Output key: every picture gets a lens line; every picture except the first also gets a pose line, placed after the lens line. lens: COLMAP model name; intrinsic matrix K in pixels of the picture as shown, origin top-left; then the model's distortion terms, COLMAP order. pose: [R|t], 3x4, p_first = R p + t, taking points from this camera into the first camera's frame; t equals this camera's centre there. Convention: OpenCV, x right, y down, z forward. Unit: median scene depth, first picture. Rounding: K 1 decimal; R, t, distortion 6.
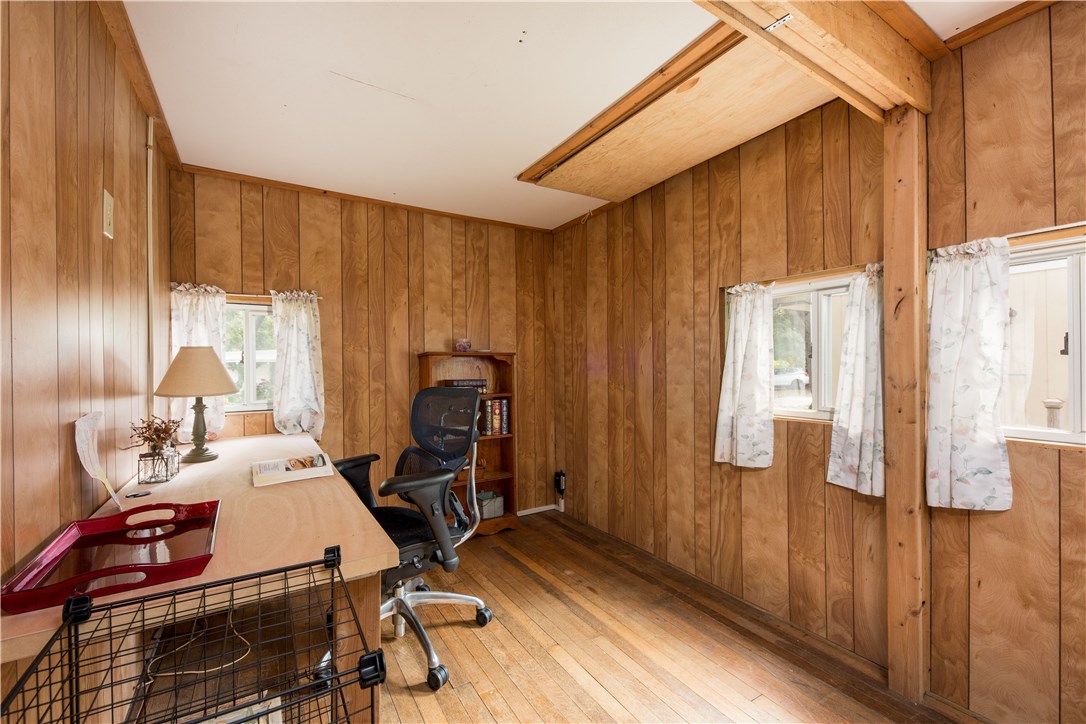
lens RADIAL K [[449.9, 0, 538.5], [0, 449.9, 363.3], [0, 0, 1]] dist [0.000341, -0.000325]
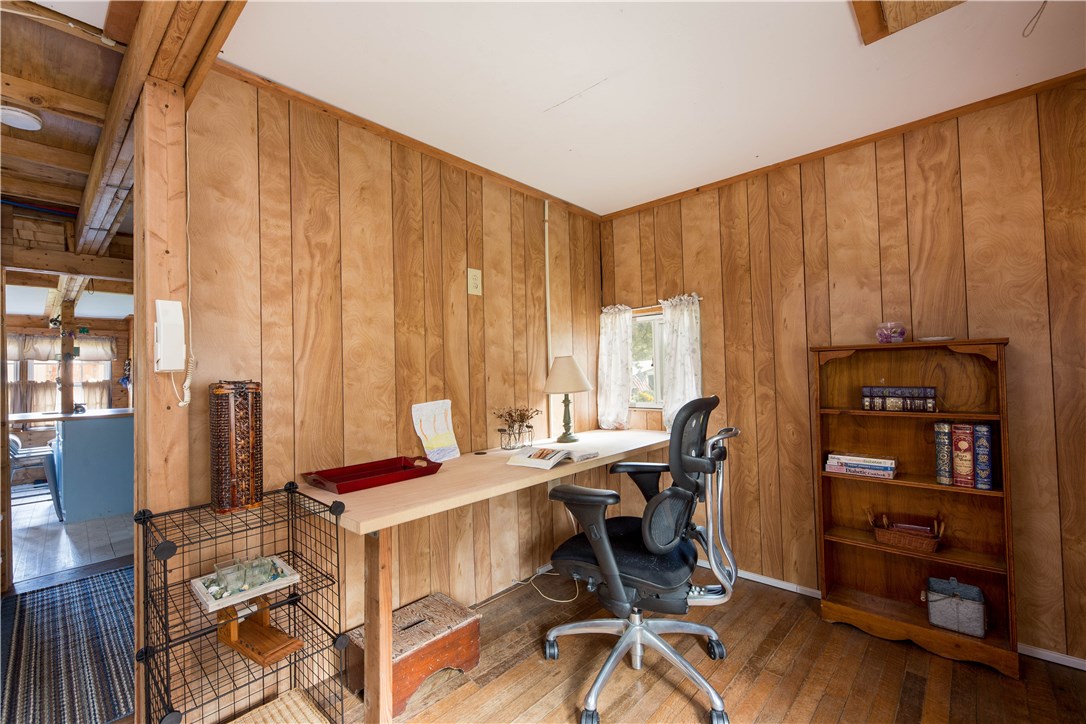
lens RADIAL K [[449.9, 0, 542.4], [0, 449.9, 365.0], [0, 0, 1]] dist [0.000341, -0.000325]
pose [[0.262151, -0.014452, -0.964919, 0.343870], [0.025699, 0.999638, -0.007990, -0.001706], [0.964685, -0.022703, 0.262428, 0.382995]]
